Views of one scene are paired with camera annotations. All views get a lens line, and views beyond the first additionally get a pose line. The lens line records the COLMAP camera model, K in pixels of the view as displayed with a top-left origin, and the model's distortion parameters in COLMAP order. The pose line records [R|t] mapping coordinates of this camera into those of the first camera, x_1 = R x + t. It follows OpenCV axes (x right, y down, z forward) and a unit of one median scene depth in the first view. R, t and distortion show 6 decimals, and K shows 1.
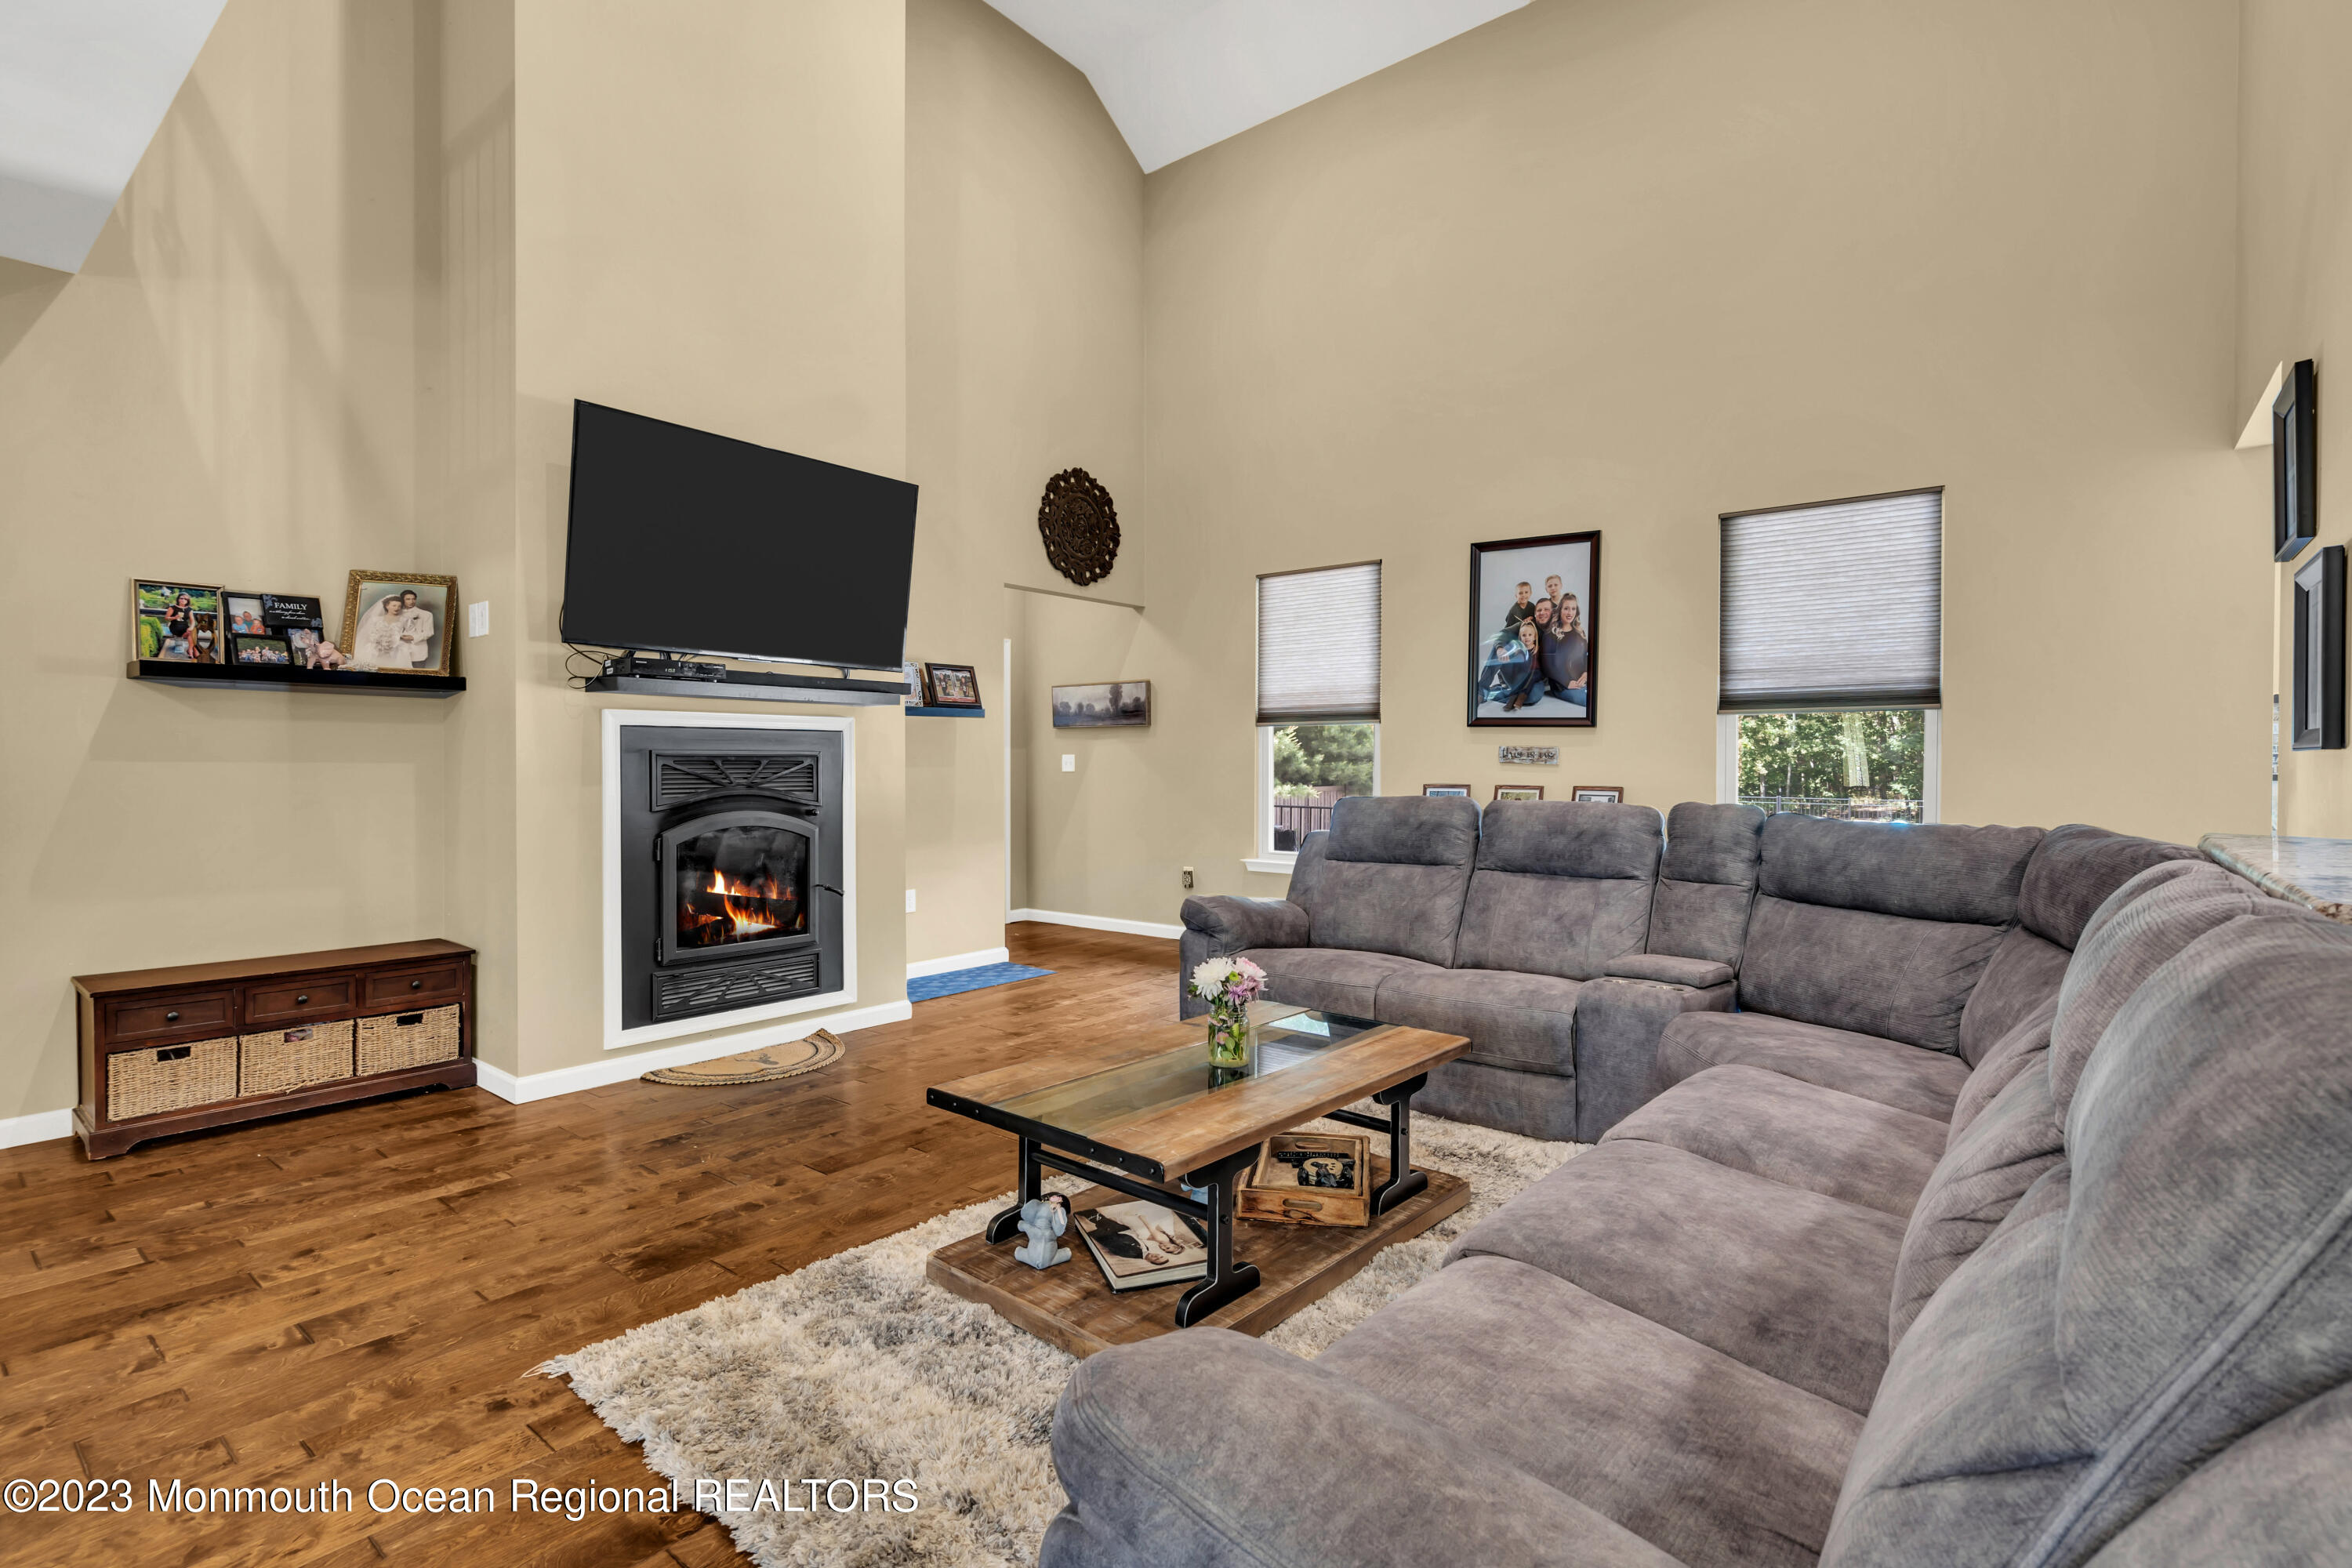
lens RADIAL K [[1101.1, 0, 1177.2], [0, 1101.1, 770.0], [0, 0, 1]] dist [-0.000111, 0.000583]
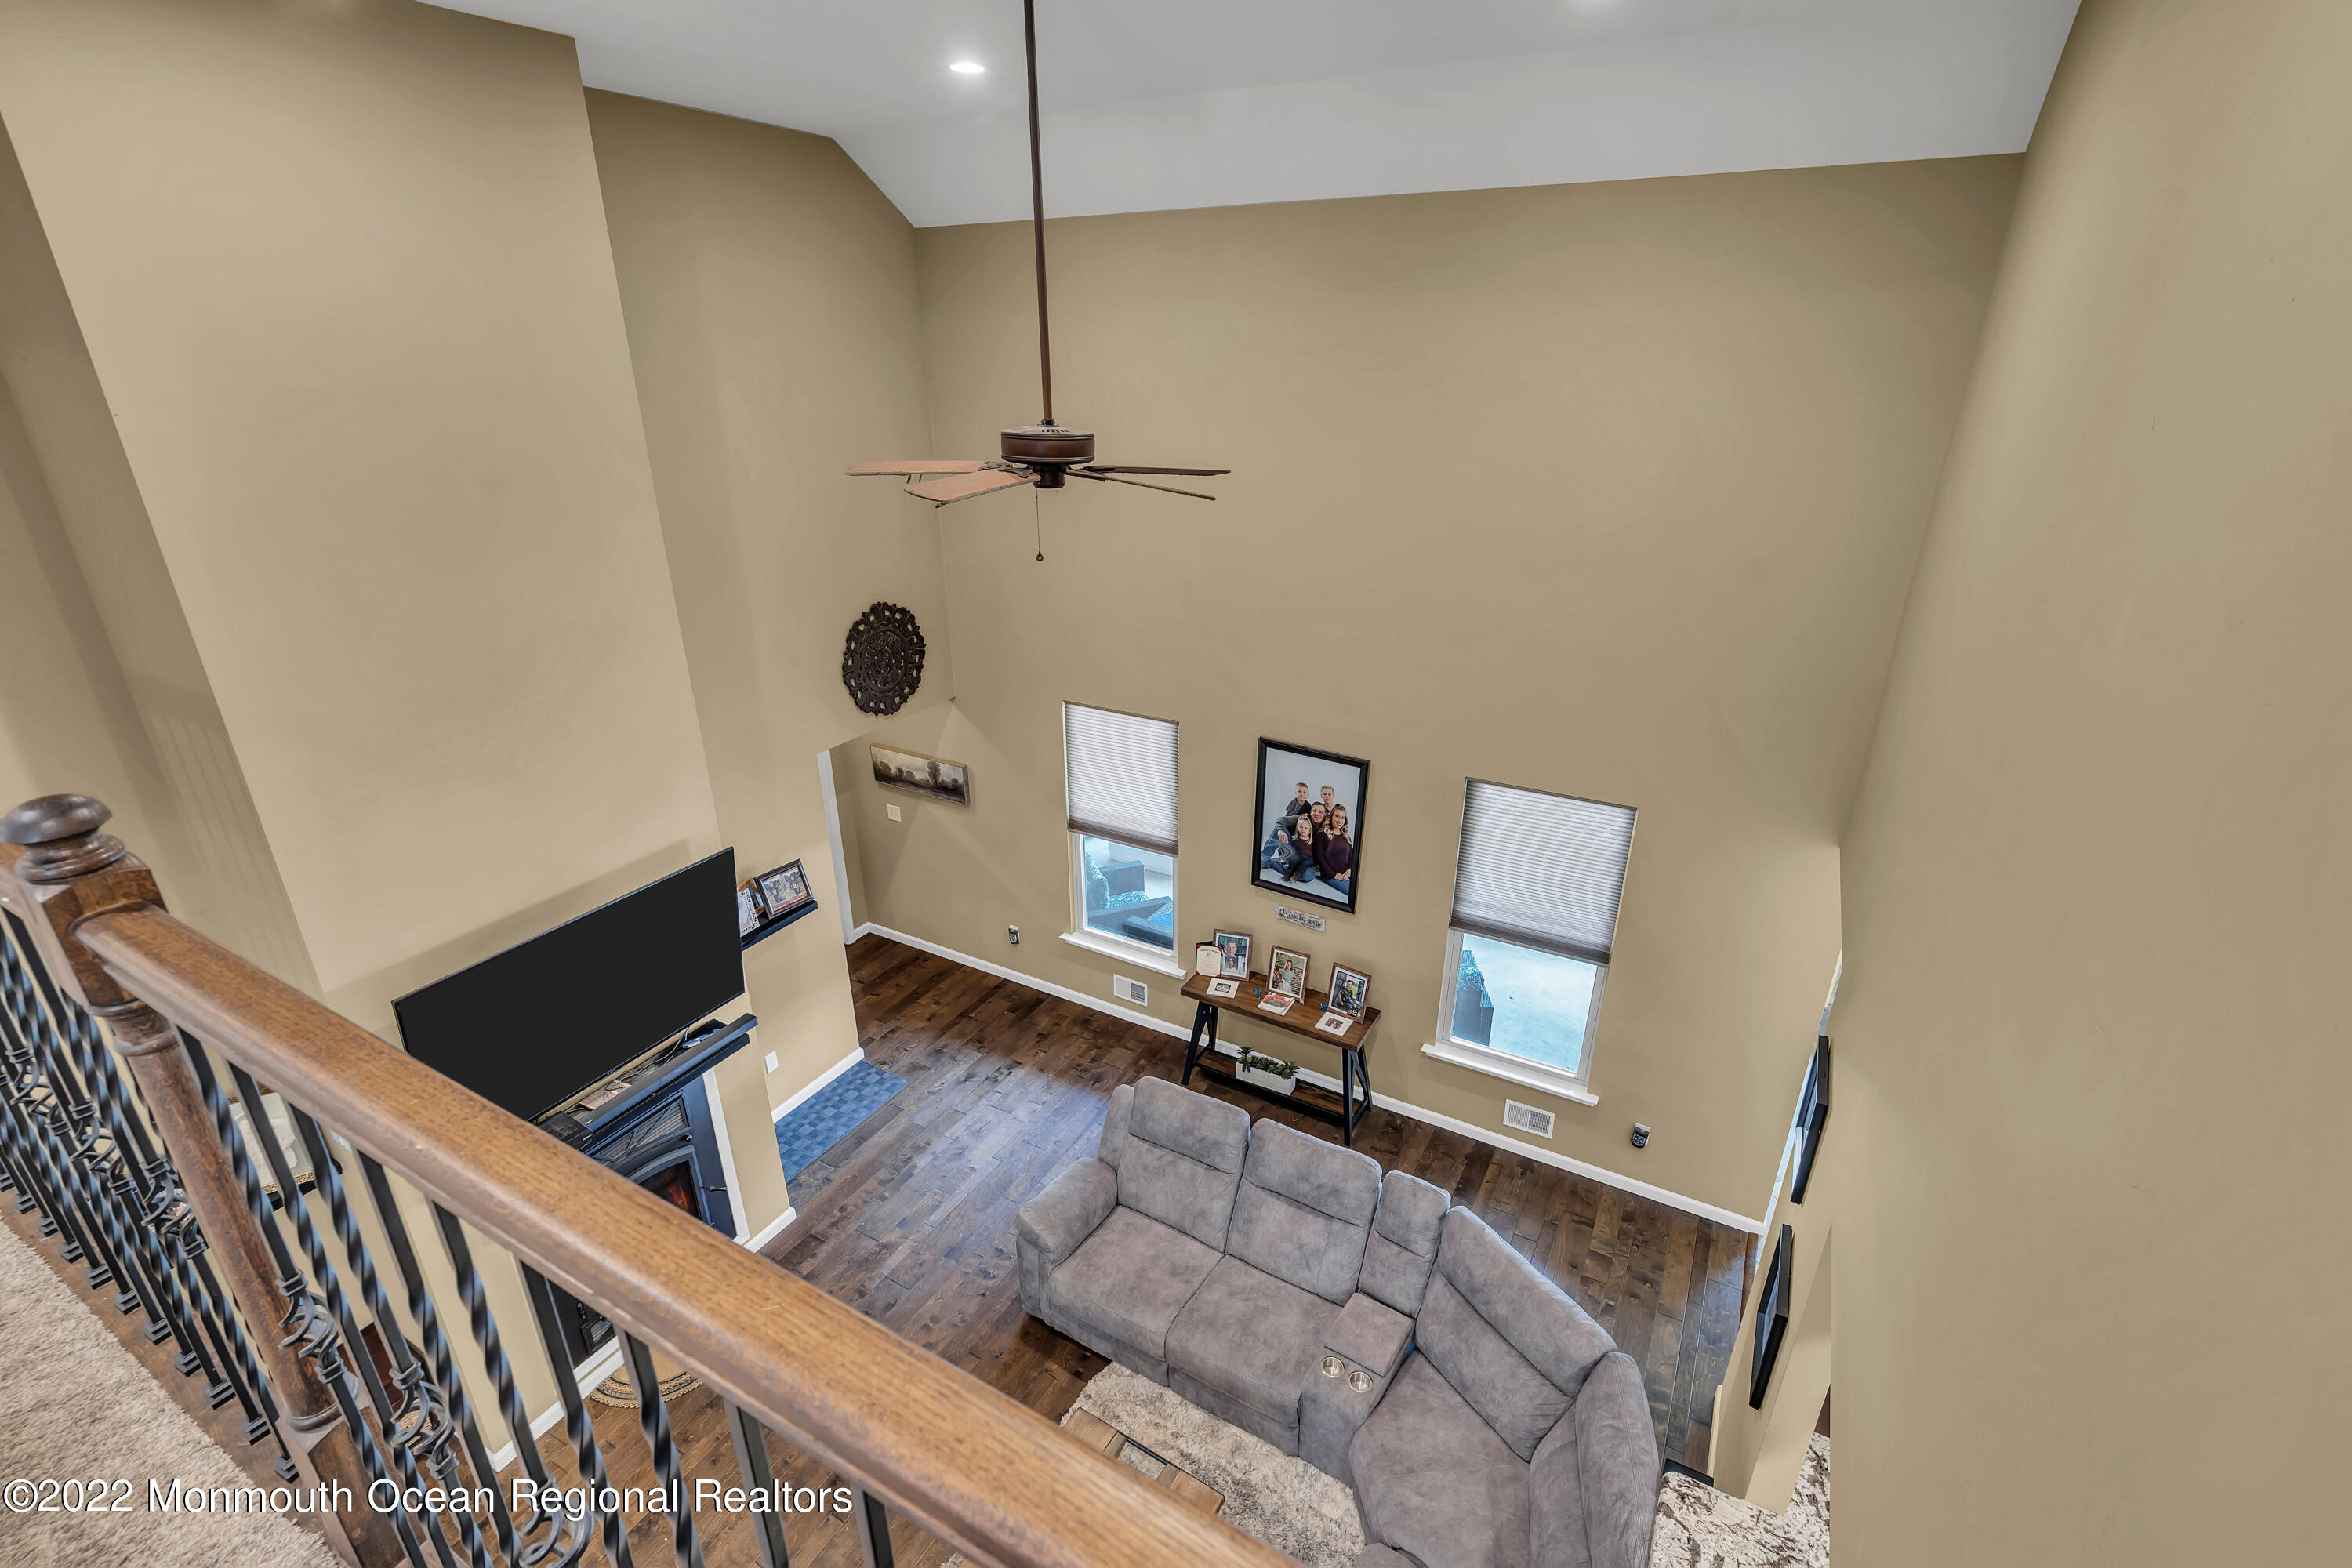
lens RADIAL K [[1076.5, 0, 1174.9], [0, 1076.5, 748.5], [0, 0, 1]] dist [-0.013521, 0.010681]
pose [[0.986909, -0.065342, 0.147450, 0.039866], [0.005033, 0.926284, 0.376793, -0.882634], [-0.161201, -0.371118, 0.914487, 0.049513]]
